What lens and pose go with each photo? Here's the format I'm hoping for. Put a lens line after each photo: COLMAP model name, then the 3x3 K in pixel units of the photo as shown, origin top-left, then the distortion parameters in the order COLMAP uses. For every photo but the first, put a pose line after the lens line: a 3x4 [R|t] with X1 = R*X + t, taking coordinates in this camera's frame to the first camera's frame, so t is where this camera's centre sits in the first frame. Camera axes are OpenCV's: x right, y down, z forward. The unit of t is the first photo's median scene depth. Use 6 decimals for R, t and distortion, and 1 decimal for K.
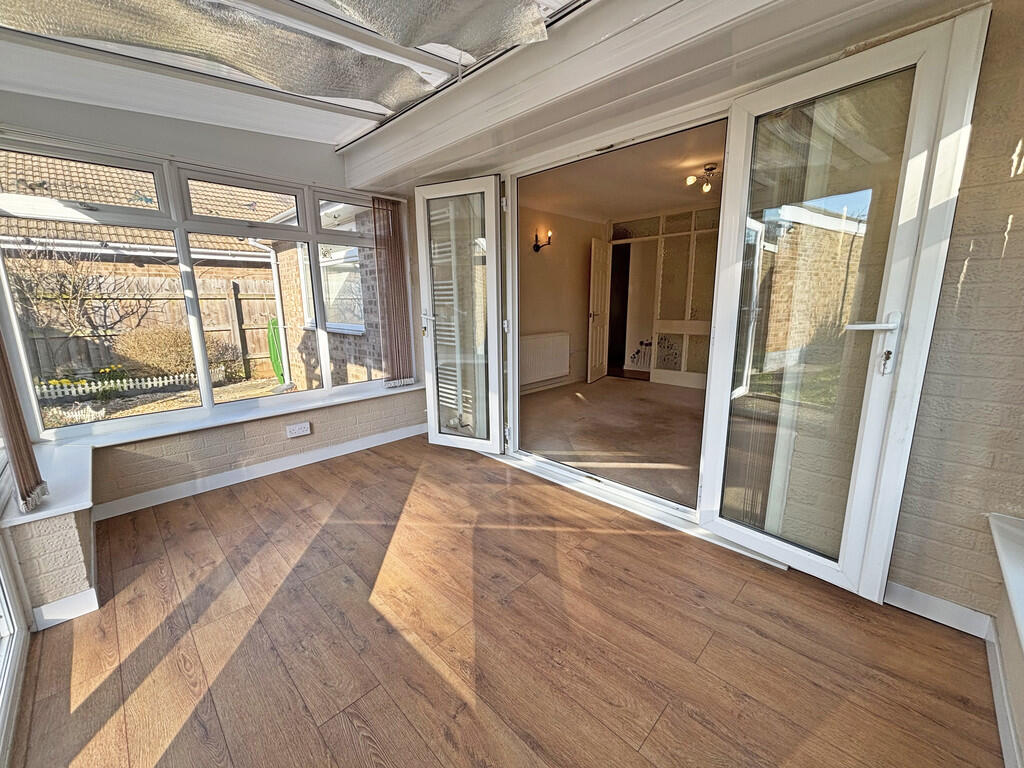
lens RADIAL K [[410.8, 0, 509.9], [0, 410.8, 383.1], [0, 0, 1]] dist [0.002239, -0.001124]
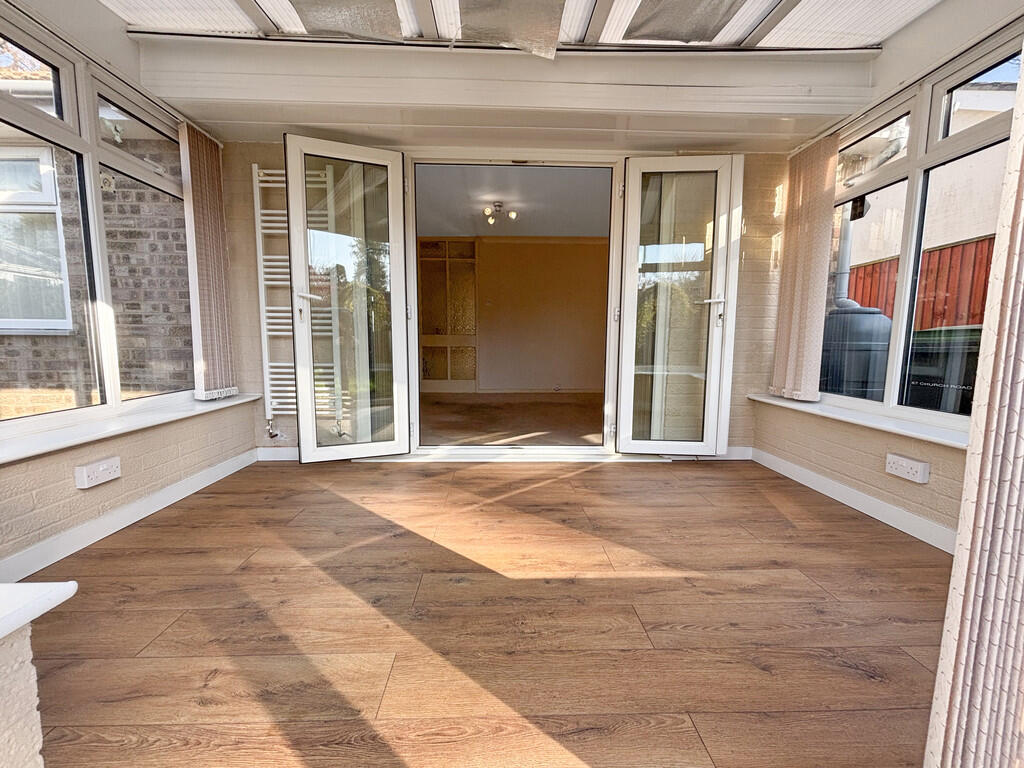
lens RADIAL K [[410.8, 0, 507.8], [0, 410.8, 383.2], [0, 0, 1]] dist [0.002239, -0.001124]
pose [[0.687470, -0.060926, 0.723653, -0.702693], [0.129163, 0.990845, -0.039283, 0.115257], [-0.714634, 0.120475, 0.689046, 0.267876]]
